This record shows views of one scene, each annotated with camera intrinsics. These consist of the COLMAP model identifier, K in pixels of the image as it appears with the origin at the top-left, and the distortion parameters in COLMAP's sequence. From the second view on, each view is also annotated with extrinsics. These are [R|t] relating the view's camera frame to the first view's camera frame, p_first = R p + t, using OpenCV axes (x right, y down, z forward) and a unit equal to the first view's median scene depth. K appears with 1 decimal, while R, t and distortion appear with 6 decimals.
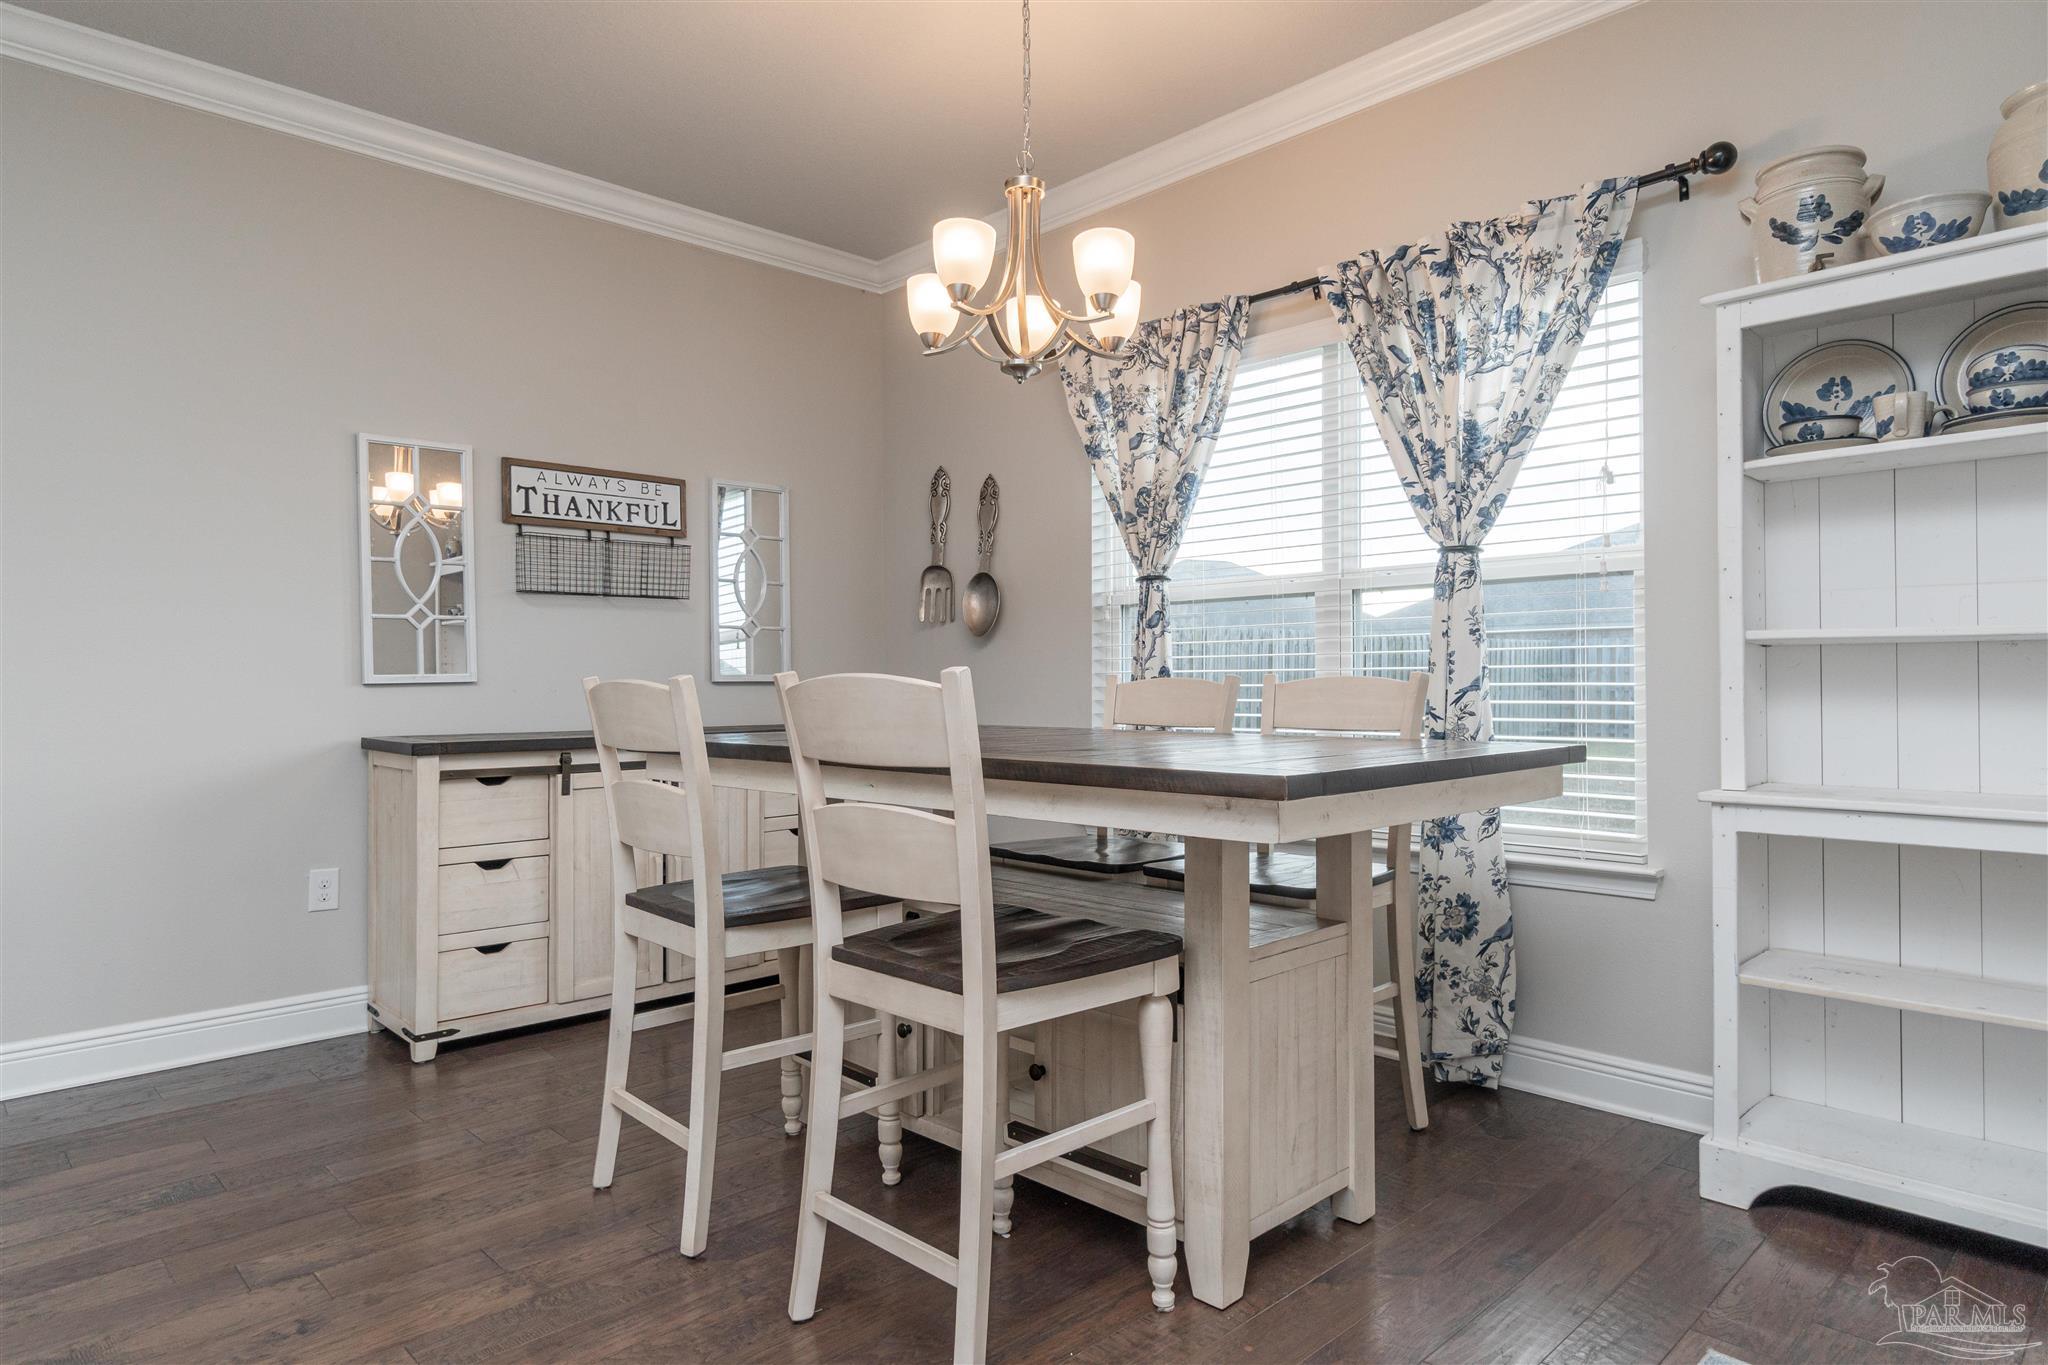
lens RADIAL K [[1177.2, 0, 1032.7], [0, 1177.2, 674.1], [0, 0, 1]] dist [0.007583, 0.000811]
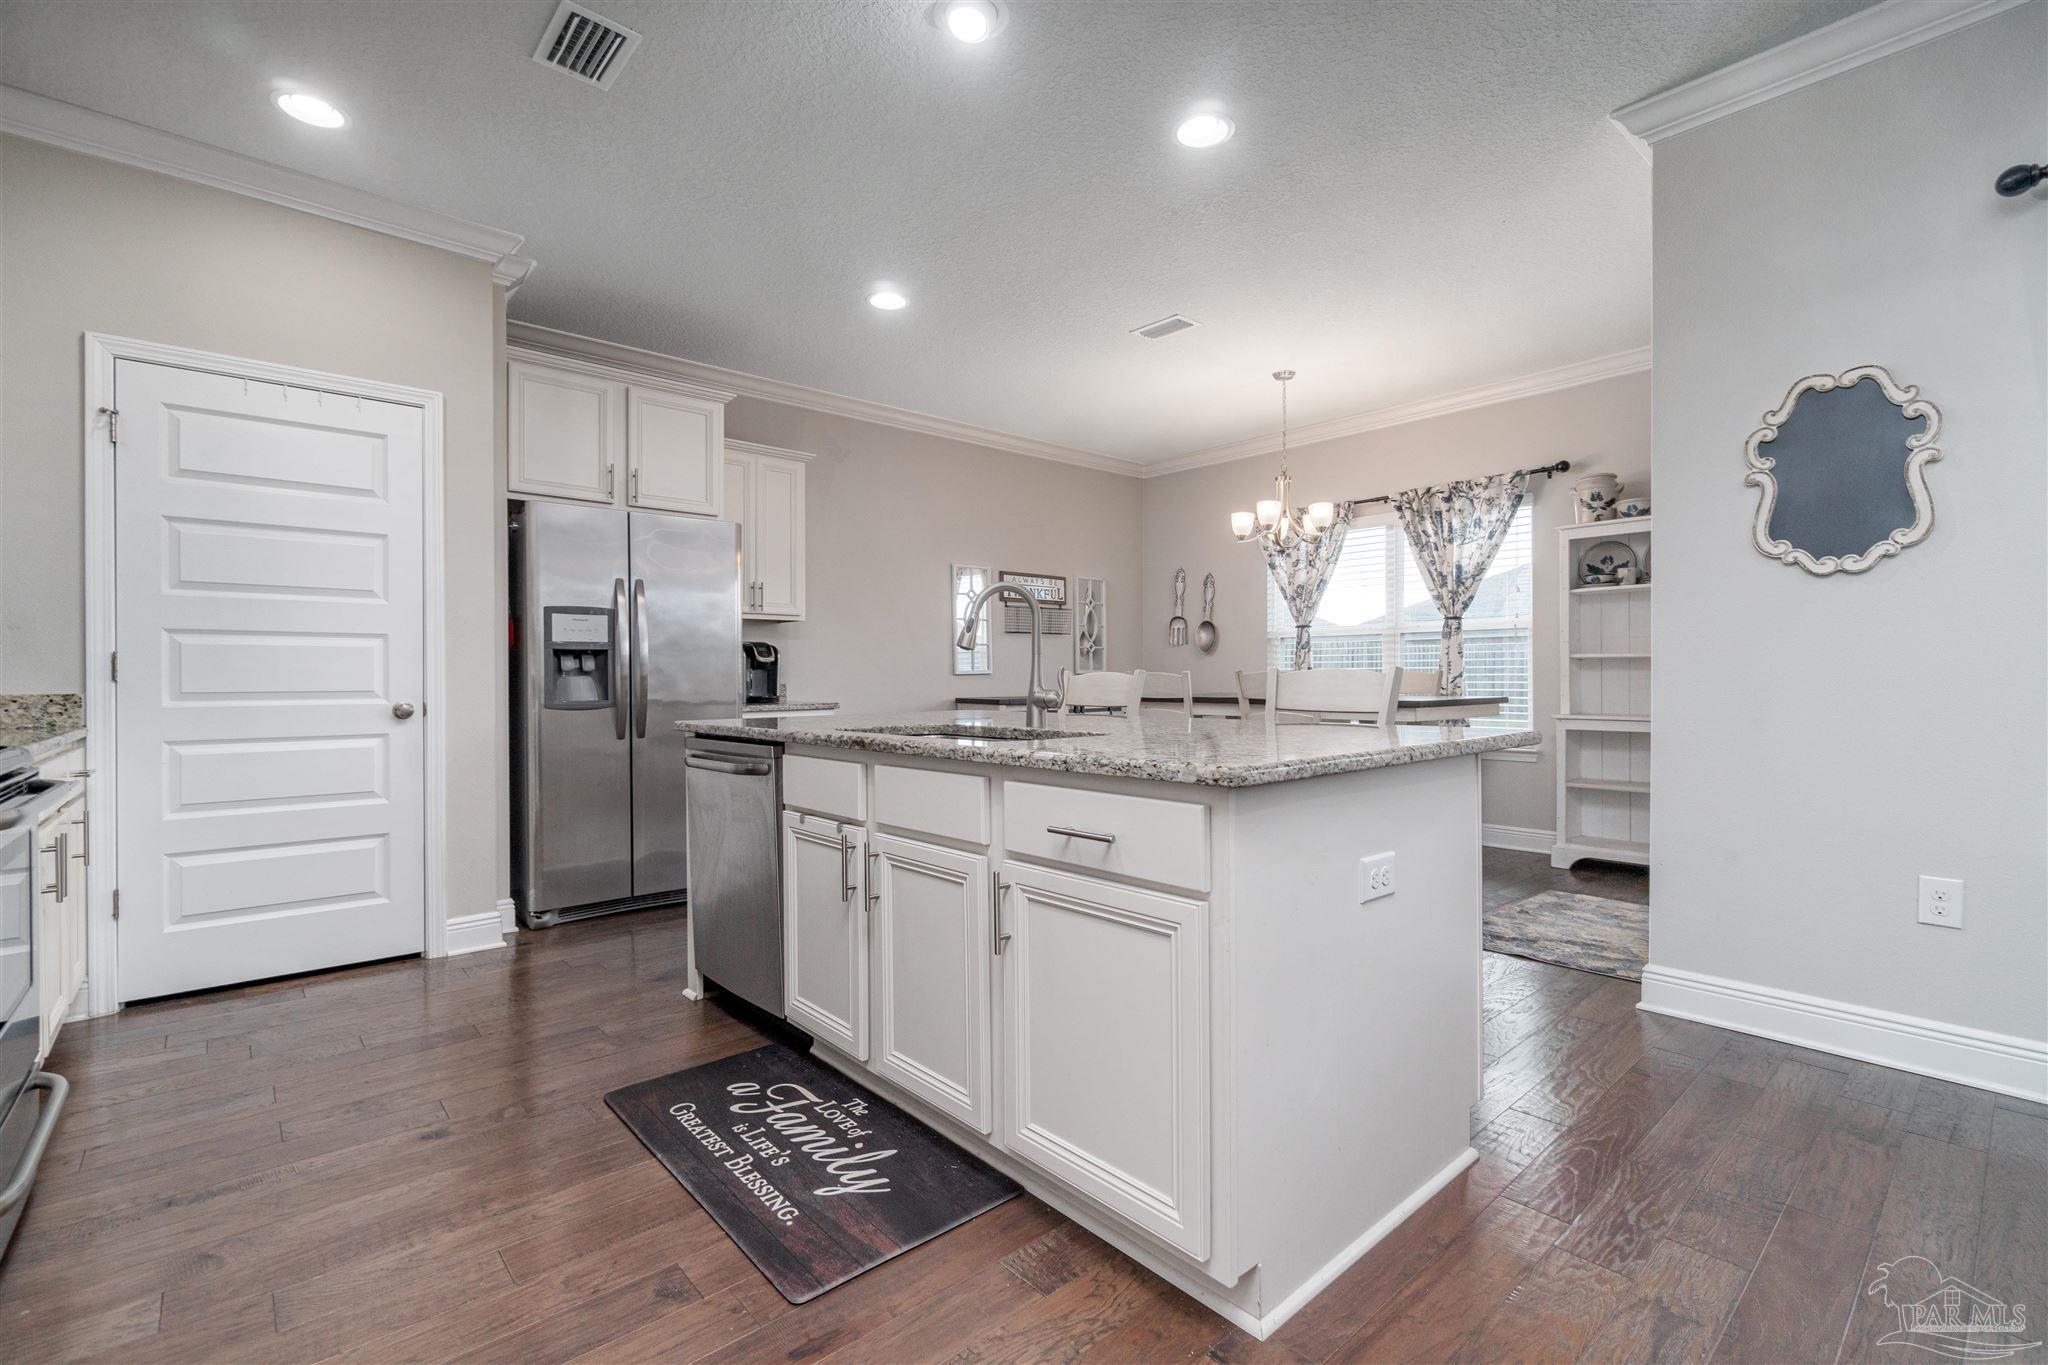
lens RADIAL K [[885.3, 0, 1020.4], [0, 885.3, 684.4], [0, 0, 1]] dist [-0.008718, 0.000104]
pose [[0.998435, 0.001568, -0.055899, -0.394421], [-0.000594, 0.999848, 0.017436, -0.002169], [0.055918, -0.017375, 0.998284, -0.798945]]
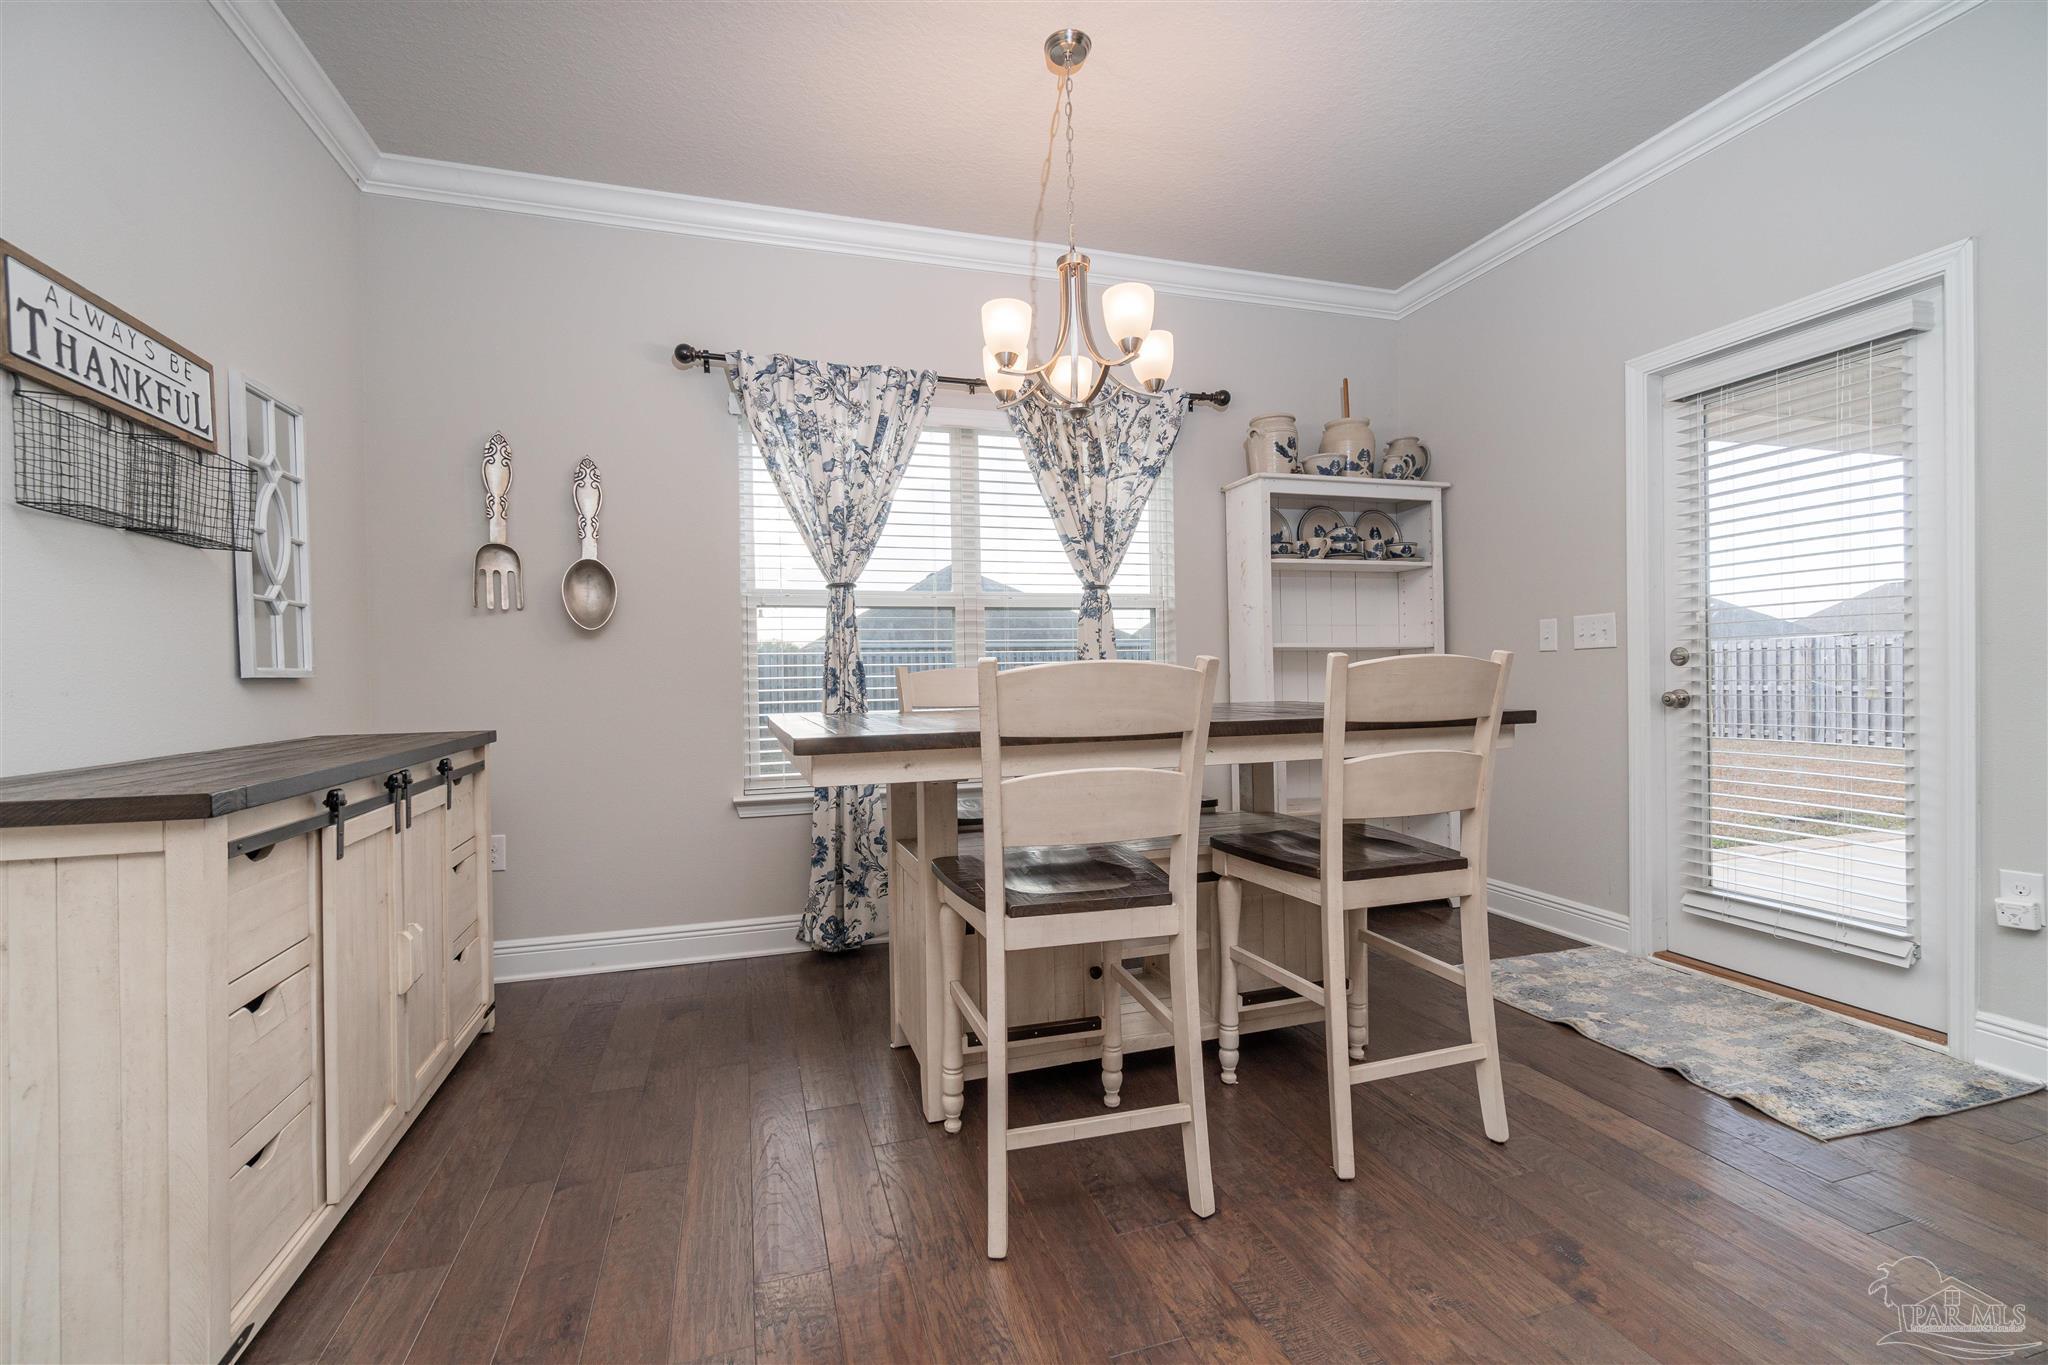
lens RADIAL K [[885.3, 0, 1007.8], [0, 885.3, 682.0], [0, 0, 1]] dist [-0.008718, 0.000104]
pose [[0.466079, -0.005760, 0.884724, -0.715092], [0.009521, 0.999954, 0.001495, 0.017670], [-0.884692, 0.007727, 0.466112, 0.533144]]
